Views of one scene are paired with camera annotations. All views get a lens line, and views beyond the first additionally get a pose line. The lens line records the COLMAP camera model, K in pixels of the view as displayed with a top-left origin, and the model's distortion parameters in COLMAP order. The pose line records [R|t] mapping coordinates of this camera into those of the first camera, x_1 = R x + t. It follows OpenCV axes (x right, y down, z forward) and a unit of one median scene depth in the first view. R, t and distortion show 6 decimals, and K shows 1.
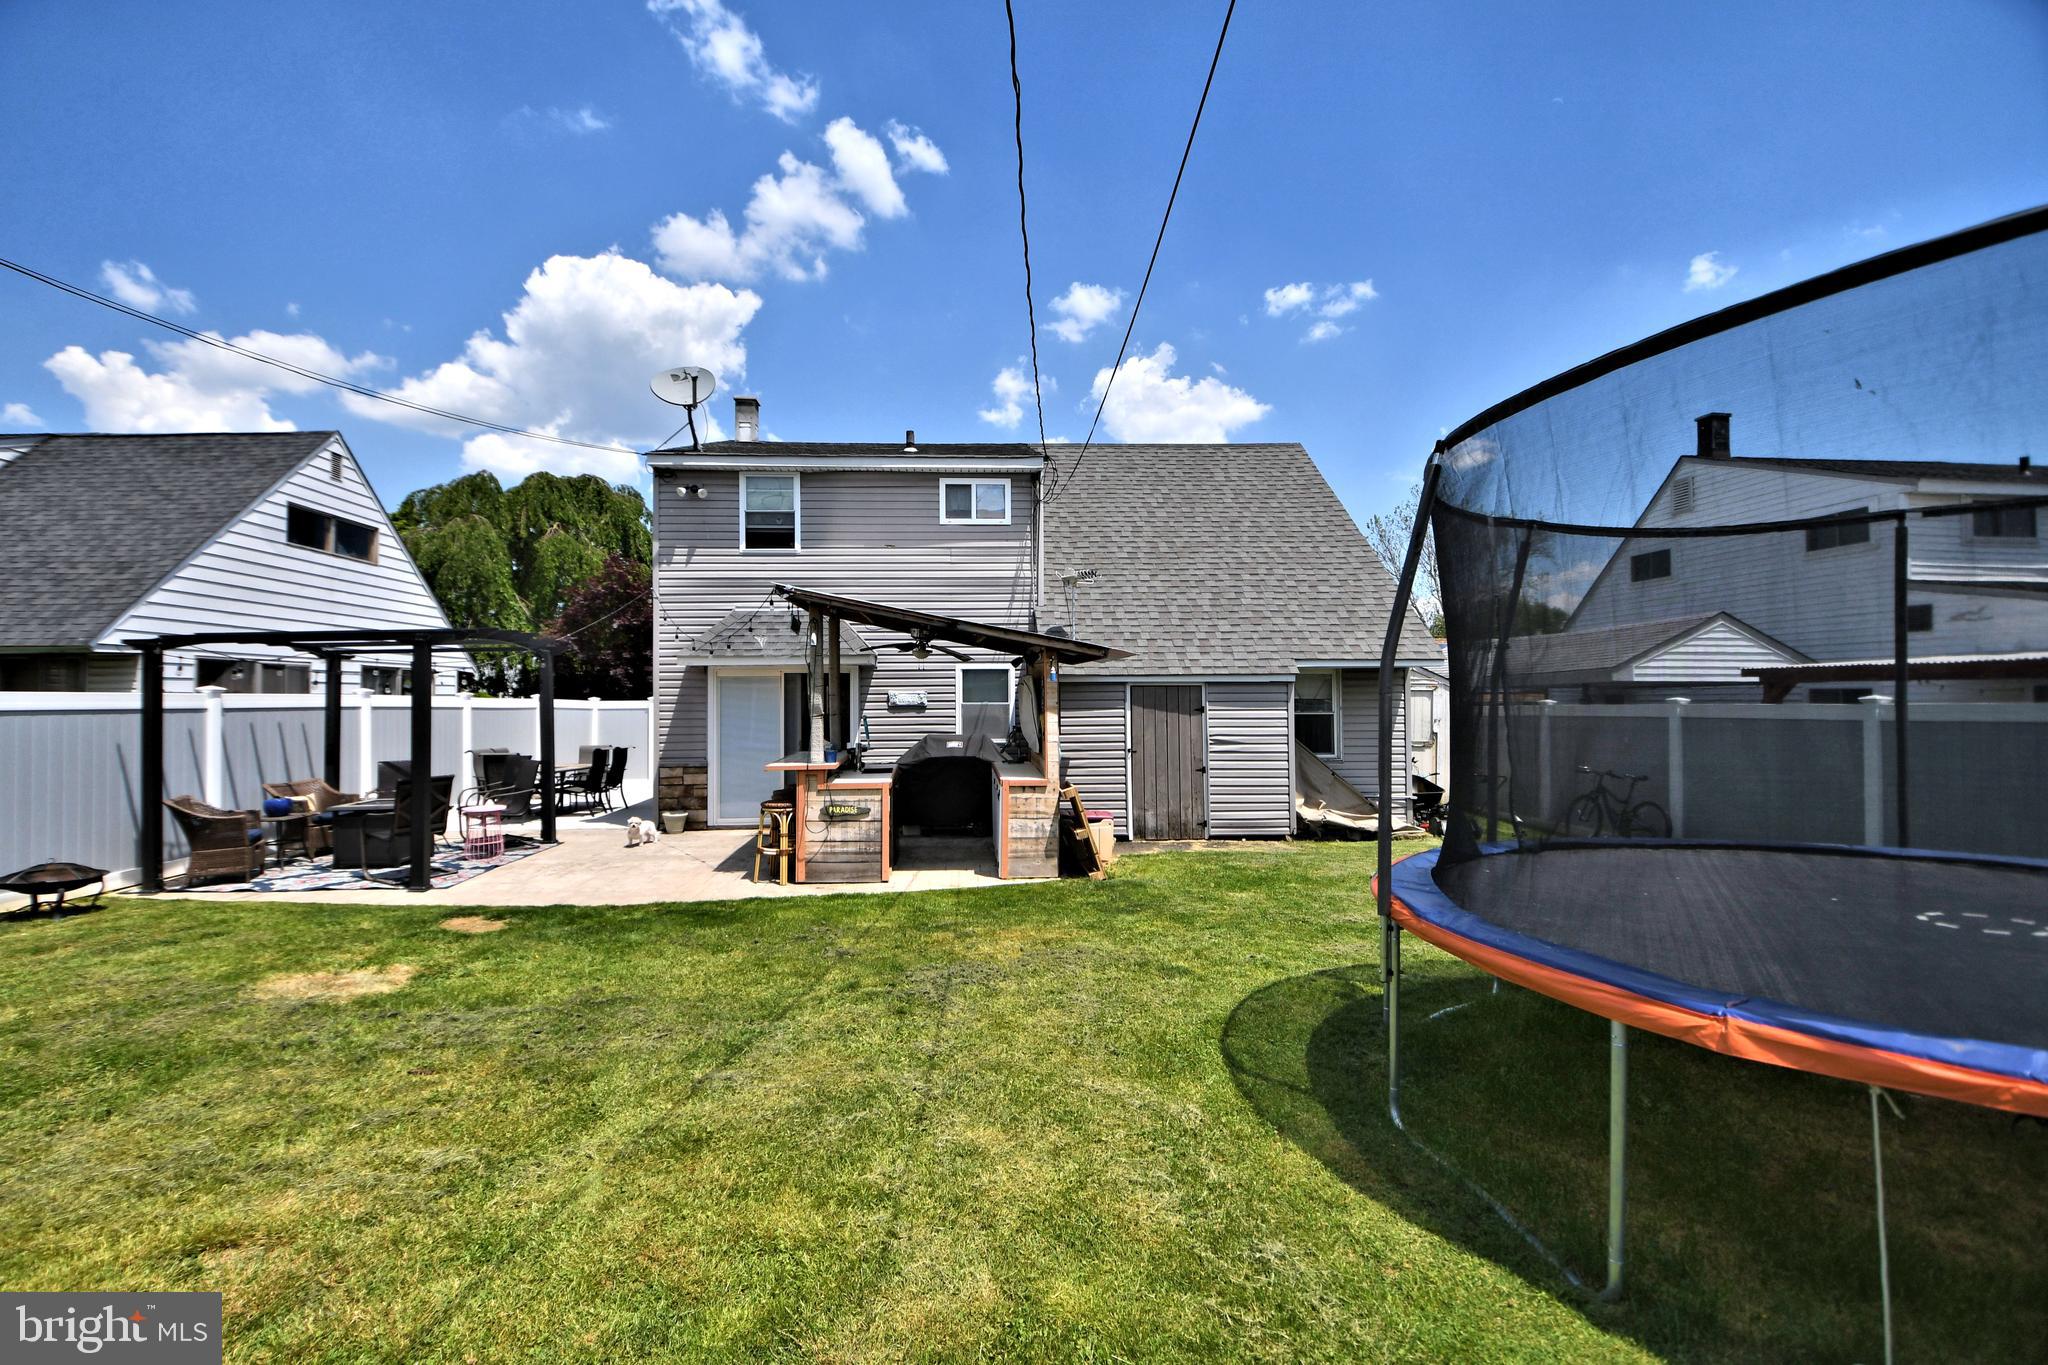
lens RADIAL K [[917.0, 0, 1009.2], [0, 917.0, 678.8], [0, 0, 1]] dist [0.034364, -0.033460]
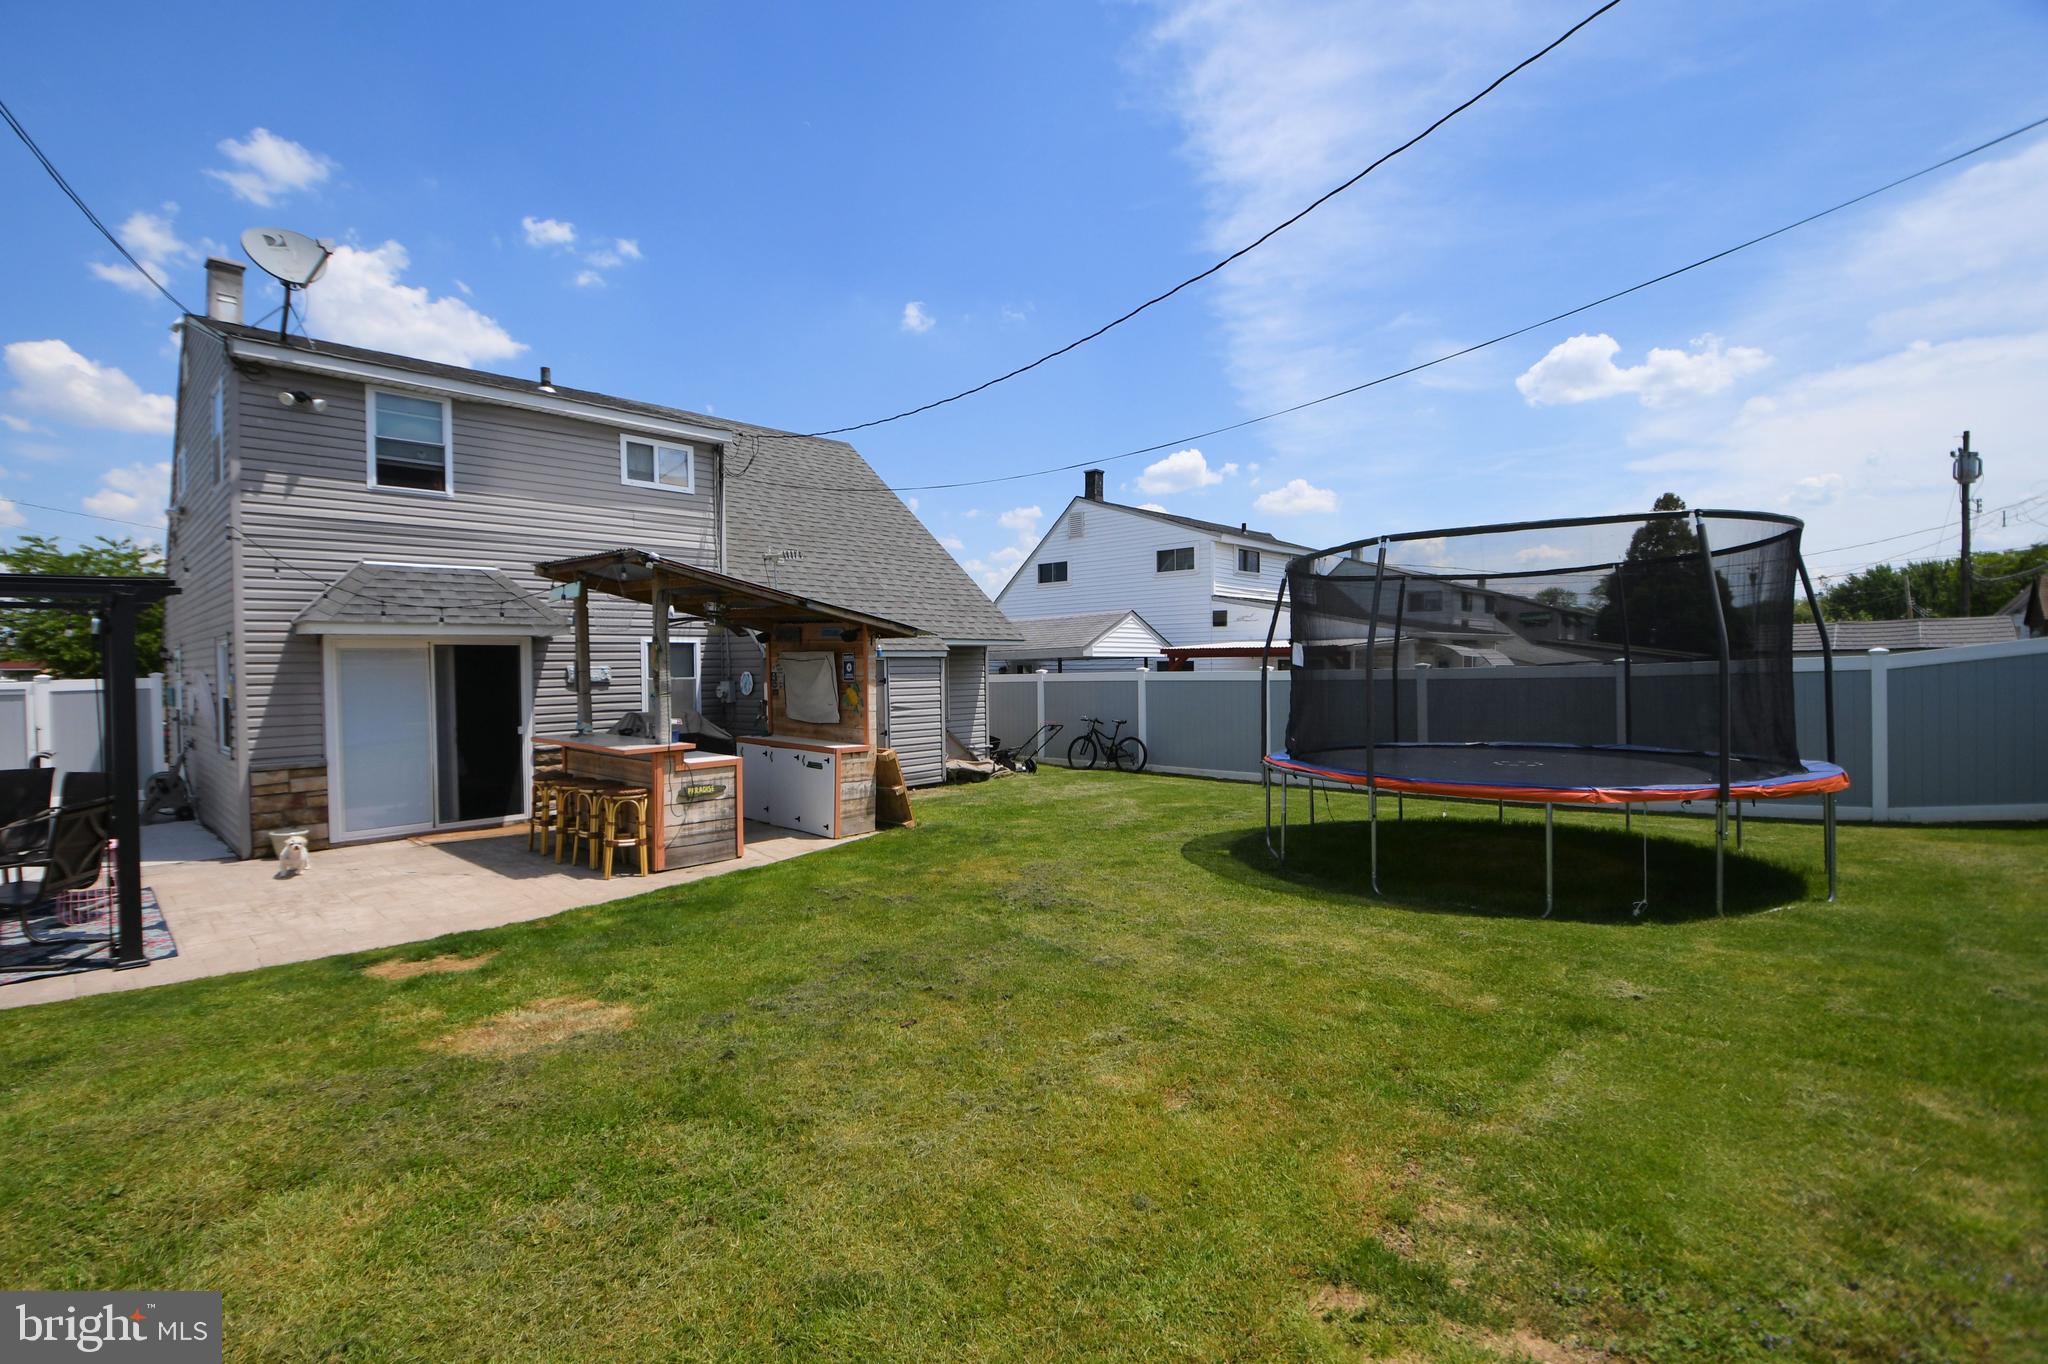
lens RADIAL K [[924.3, 0, 1024.0], [0, 924.3, 682.0], [0, 0, 1]] dist [0.019536, -0.025655]
pose [[0.715313, -0.017847, 0.698576, -0.447633], [-0.006800, 0.999449, 0.032498, -0.003399], [-0.698771, -0.027996, 0.714798, 0.049334]]
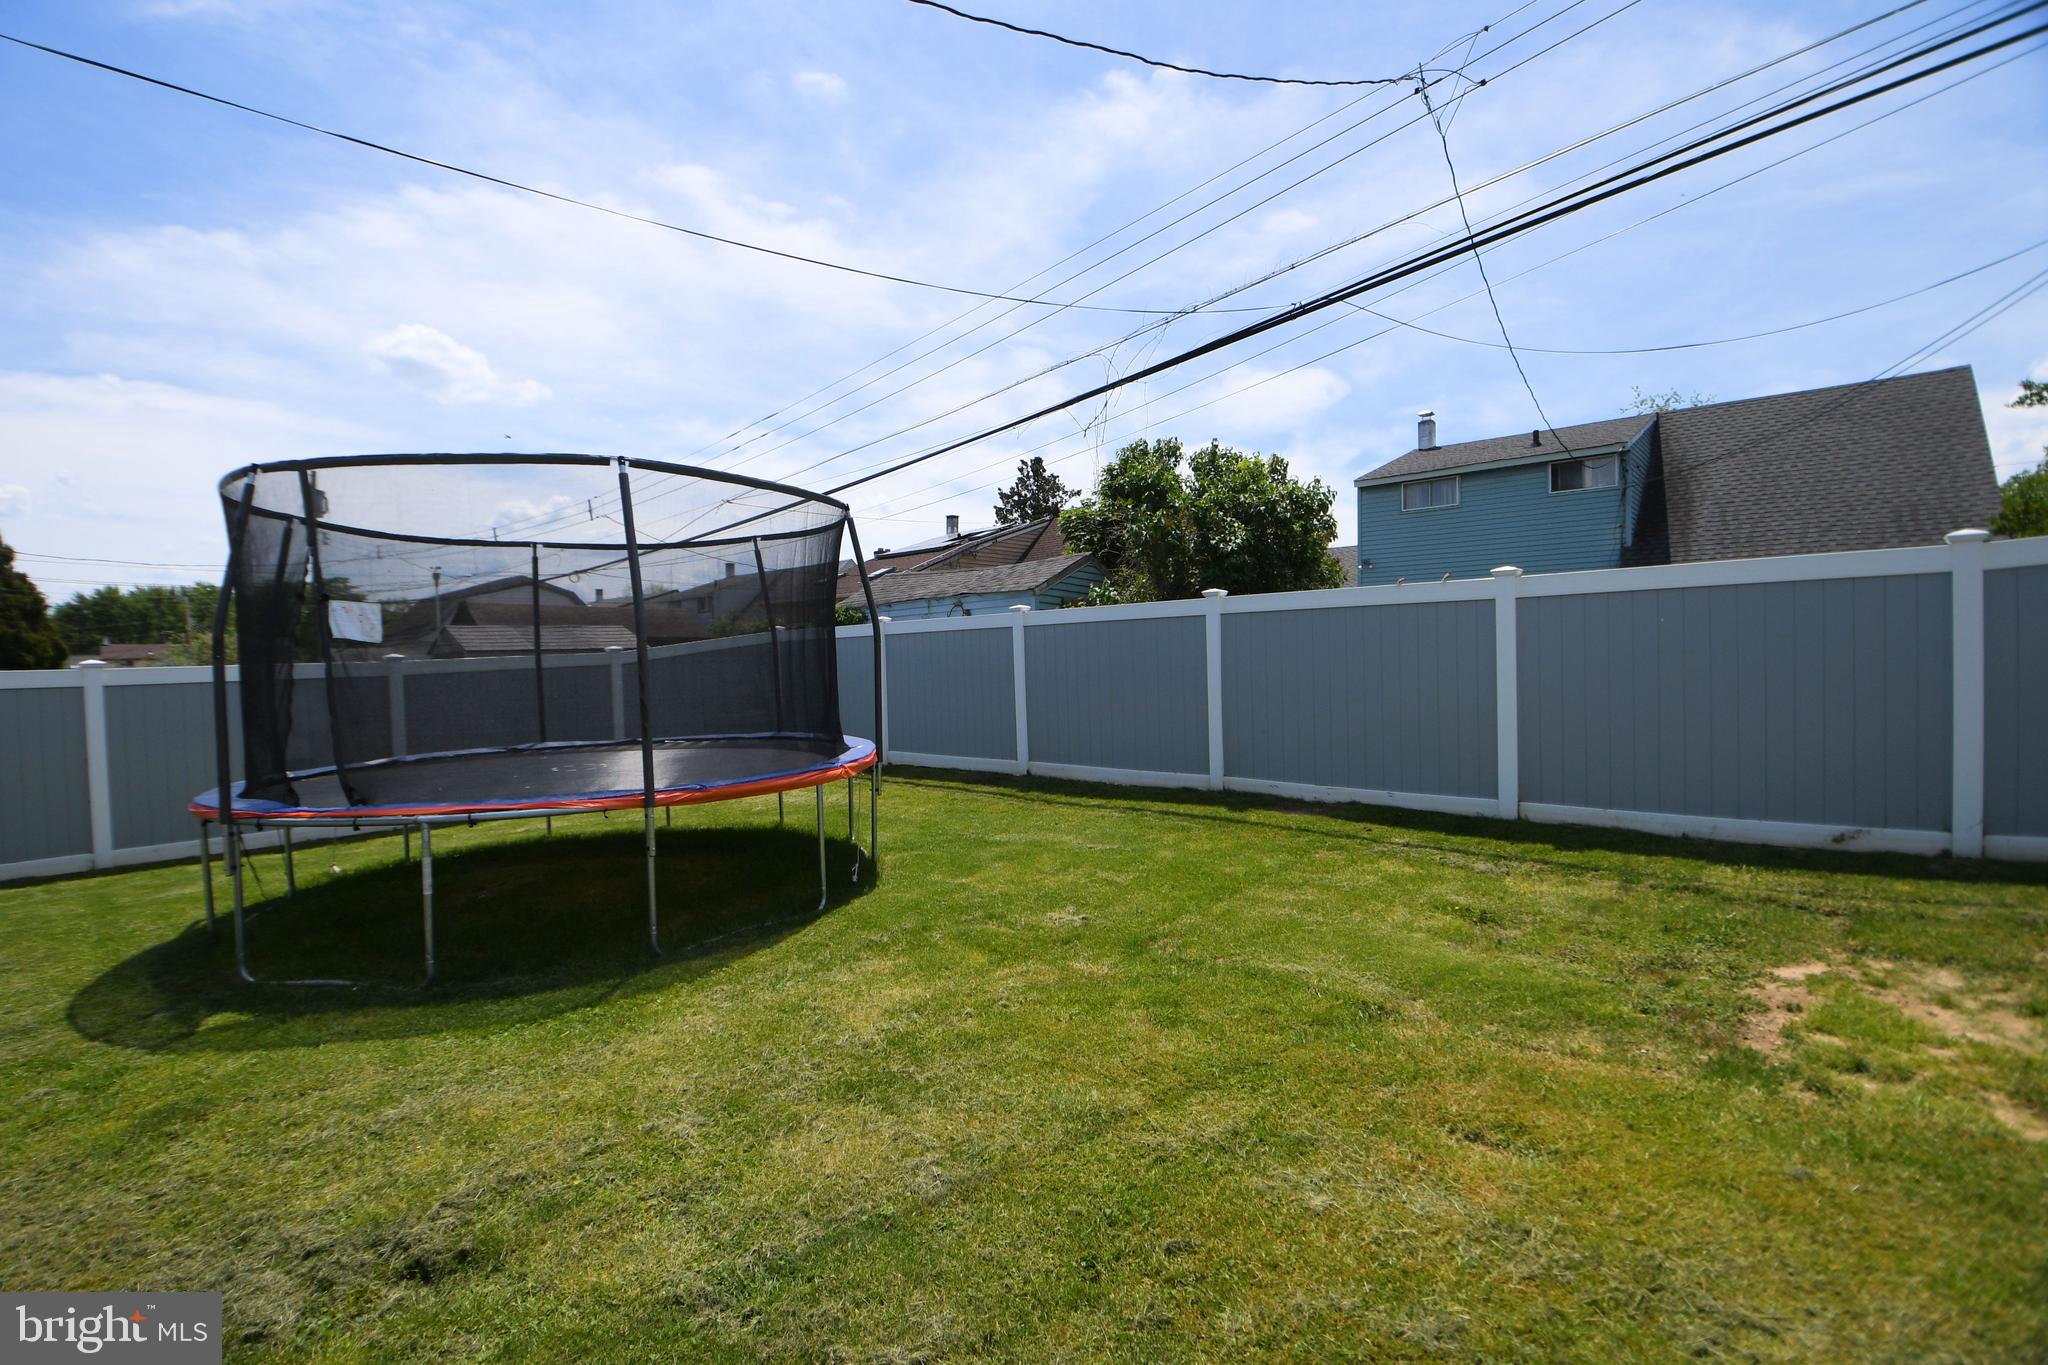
lens RADIAL K [[907.9, 0, 1000.4], [0, 907.9, 688.9], [0, 0, 1]] dist [-0.001653, -0.011637]
pose [[-0.688580, -0.005324, 0.725141, -0.275588], [0.004138, 0.999928, 0.011271, 0.025570], [-0.725149, 0.010761, -0.688508, 0.482408]]
